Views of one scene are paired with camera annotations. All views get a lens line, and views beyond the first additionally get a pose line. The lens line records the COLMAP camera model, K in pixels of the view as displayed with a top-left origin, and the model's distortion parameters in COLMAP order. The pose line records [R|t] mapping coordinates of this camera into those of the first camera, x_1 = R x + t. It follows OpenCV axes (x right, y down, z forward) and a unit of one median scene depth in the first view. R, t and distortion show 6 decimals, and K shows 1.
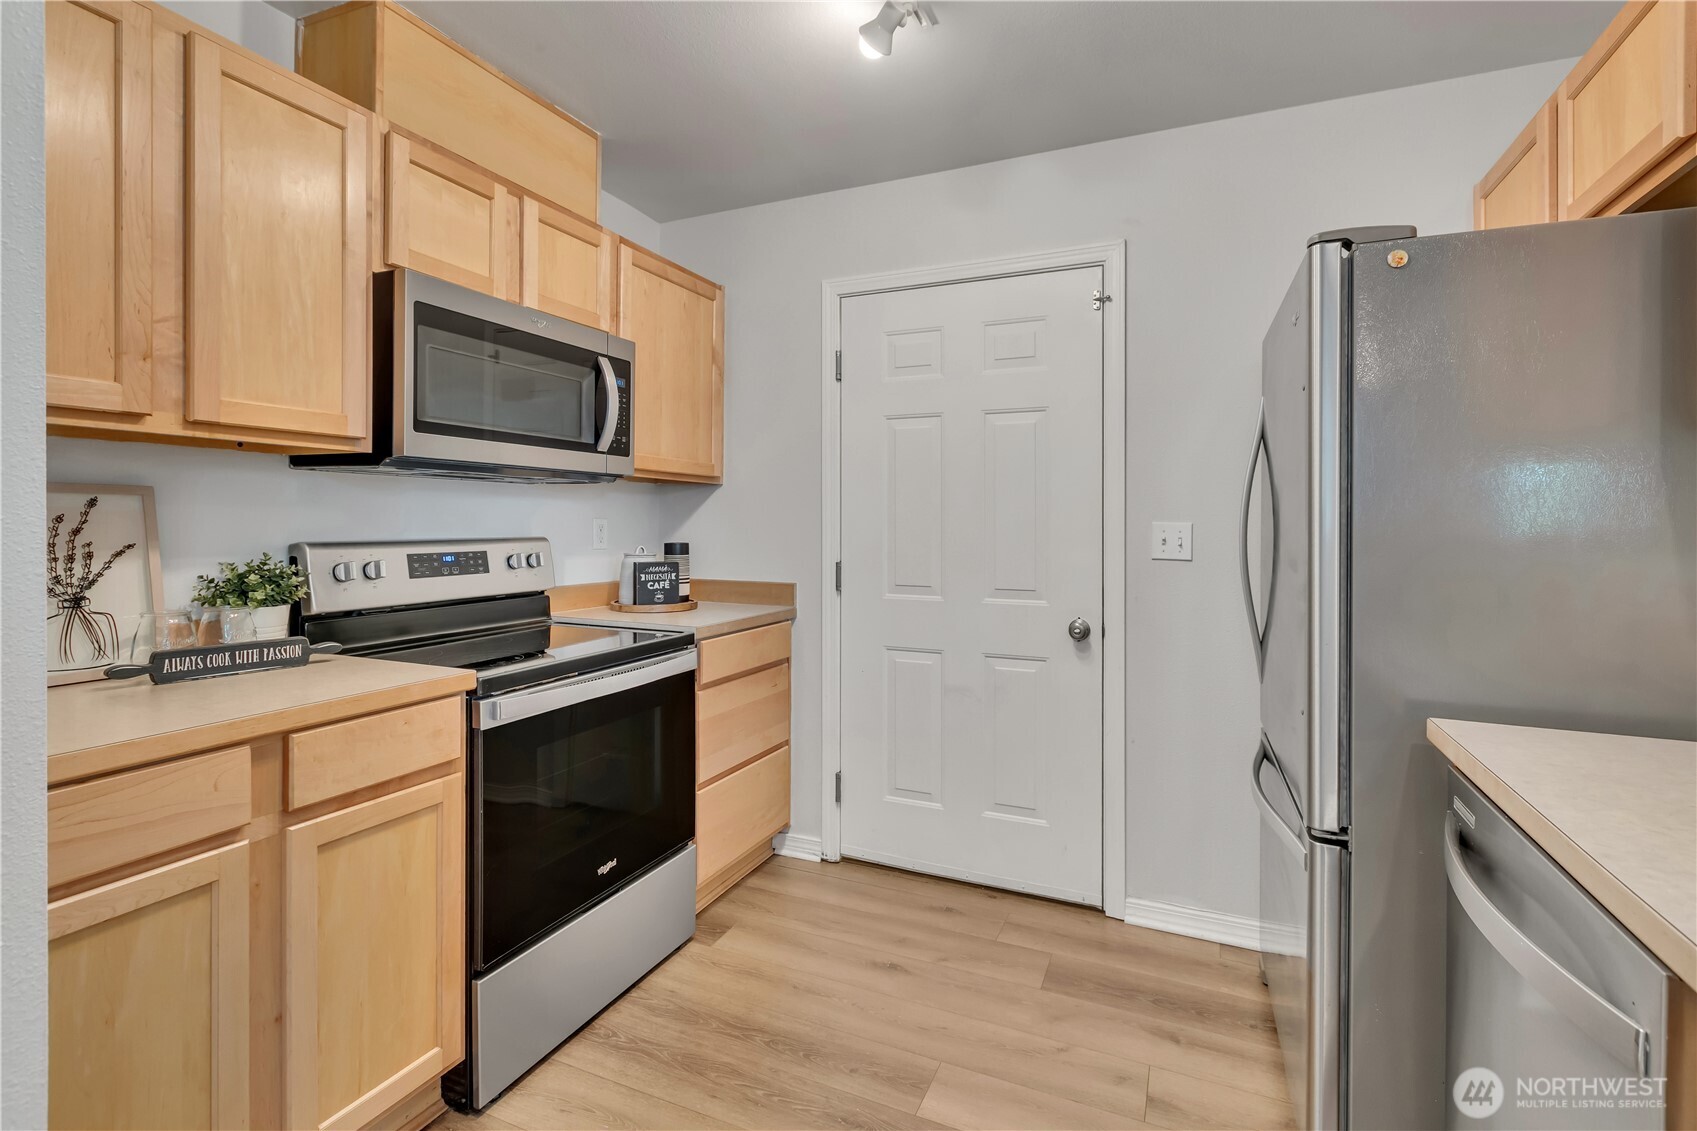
lens RADIAL K [[785.5, 0, 852.8], [0, 785.5, 524.9], [0, 0, 1]] dist [0.003813, 0.000782]
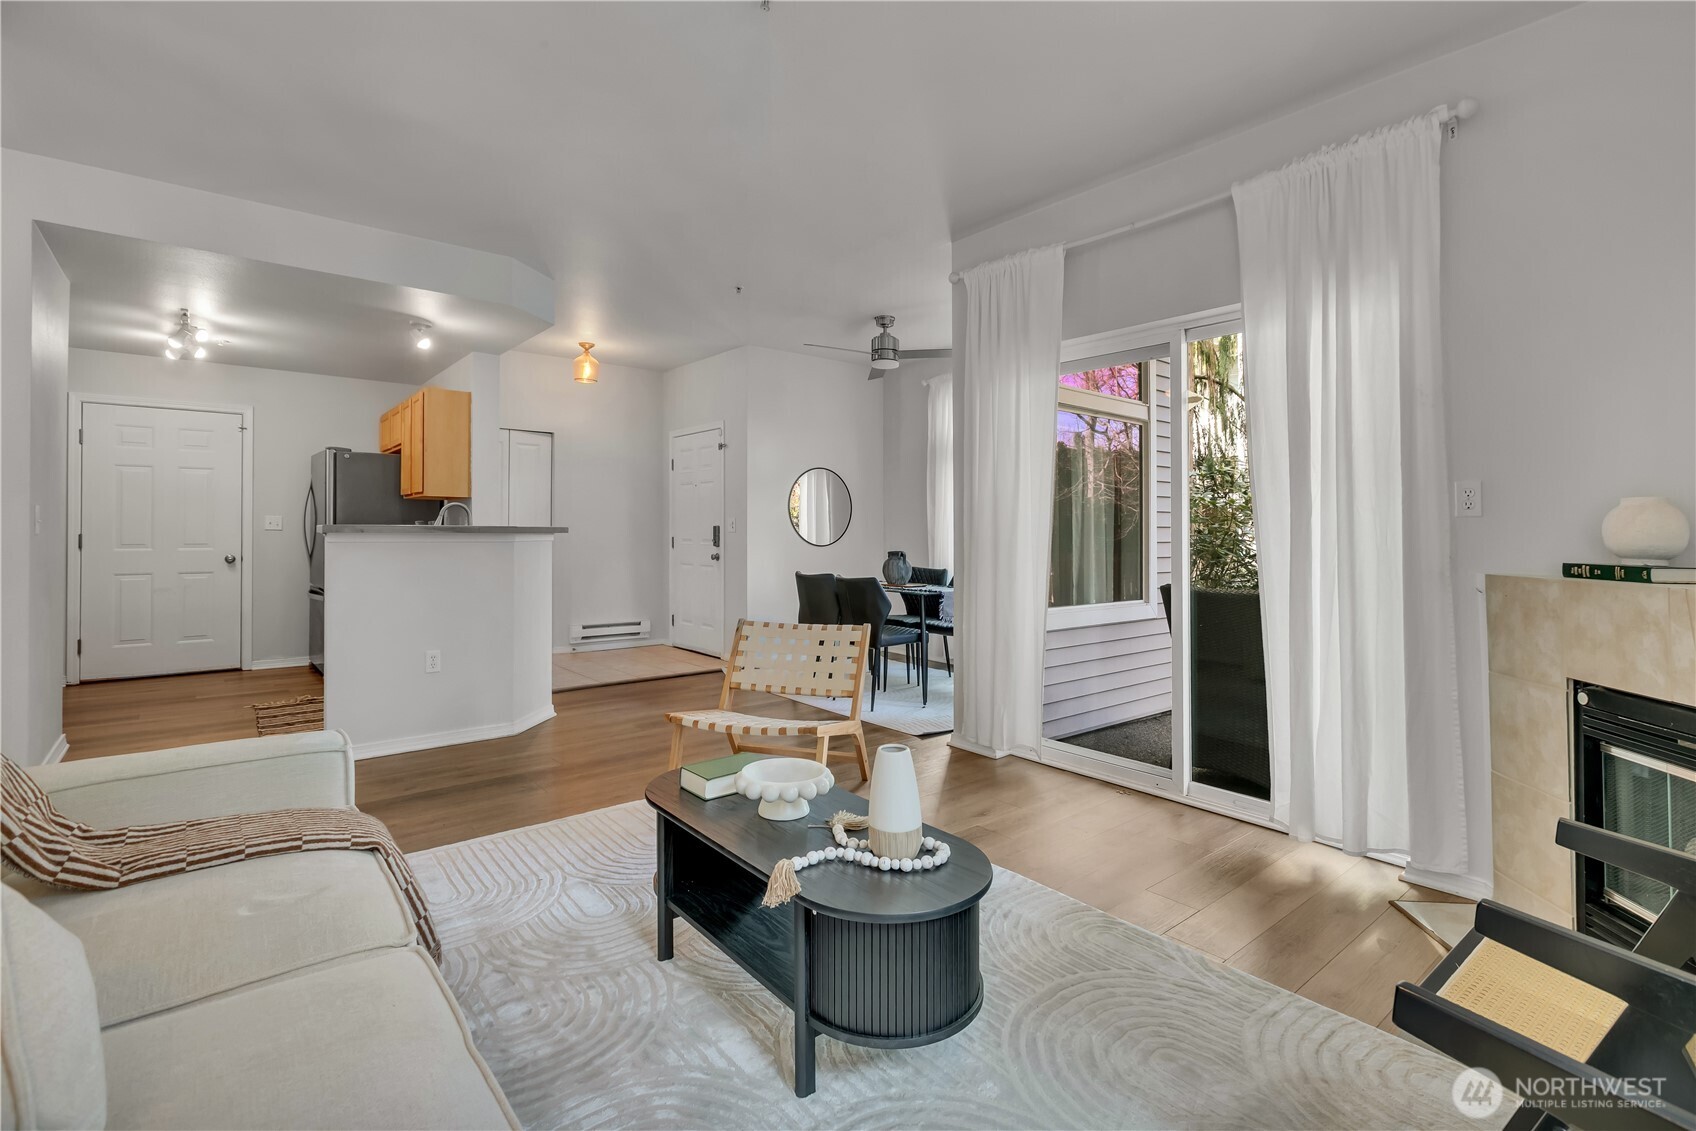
lens RADIAL K [[786.5, 0, 870.7], [0, 786.5, 520.3], [0, 0, 1]] dist [-0.000387, -0.000313]
pose [[0.436636, 0.003422, 0.899632, -1.098851], [-0.001118, 0.999994, -0.003261, 0.018062], [-0.899637, 0.000418, 0.436638, -1.970470]]
